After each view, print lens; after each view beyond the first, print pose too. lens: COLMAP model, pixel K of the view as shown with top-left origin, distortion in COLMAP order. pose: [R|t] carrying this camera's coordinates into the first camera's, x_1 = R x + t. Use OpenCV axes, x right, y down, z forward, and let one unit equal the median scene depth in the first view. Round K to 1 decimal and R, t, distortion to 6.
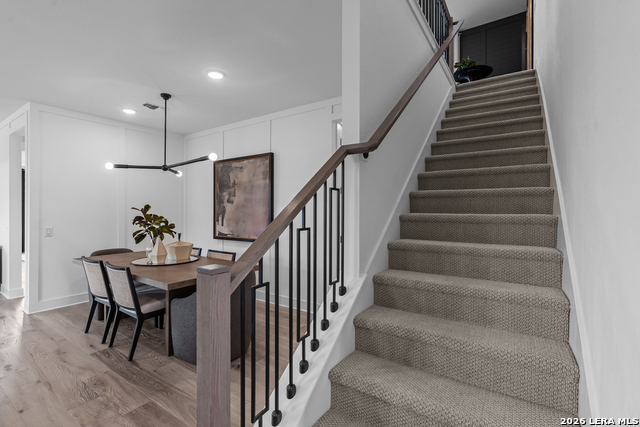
lens RADIAL K [[296.2, 0, 314.3], [0, 296.2, 211.2], [0, 0, 1]] dist [-0.003524, 0.003362]
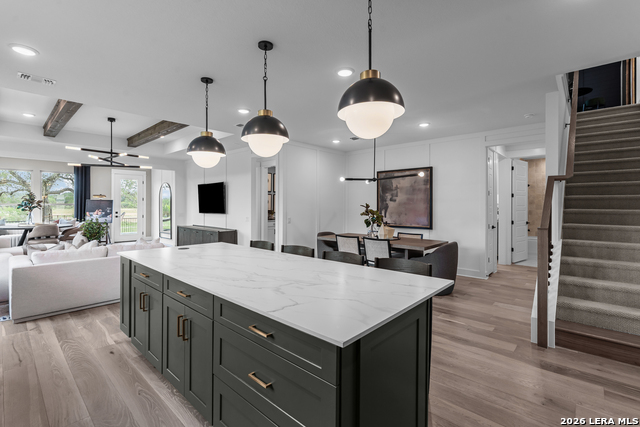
lens RADIAL K [[296.2, 0, 320.4], [0, 296.2, 204.0], [0, 0, 1]] dist [-0.003524, 0.003362]
pose [[0.990774, -0.000870, -0.135524, -0.465327], [0.000021, 0.999980, -0.006272, -0.006210], [0.135527, 0.006212, 0.990754, -0.481687]]
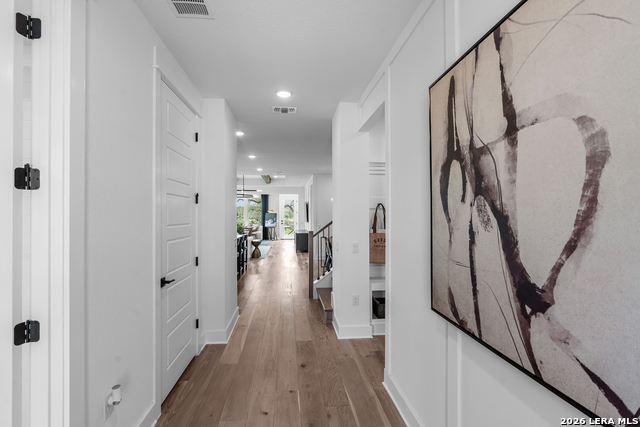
lens RADIAL K [[296.2, 0, 323.2], [0, 296.2, 214.6], [0, 0, 1]] dist [-0.003524, 0.003362]
pose [[0.659983, -0.004423, -0.751268, 0.883553], [0.001617, 0.999989, -0.004467, -0.016558], [0.751279, 0.001734, 0.659982, -0.537512]]
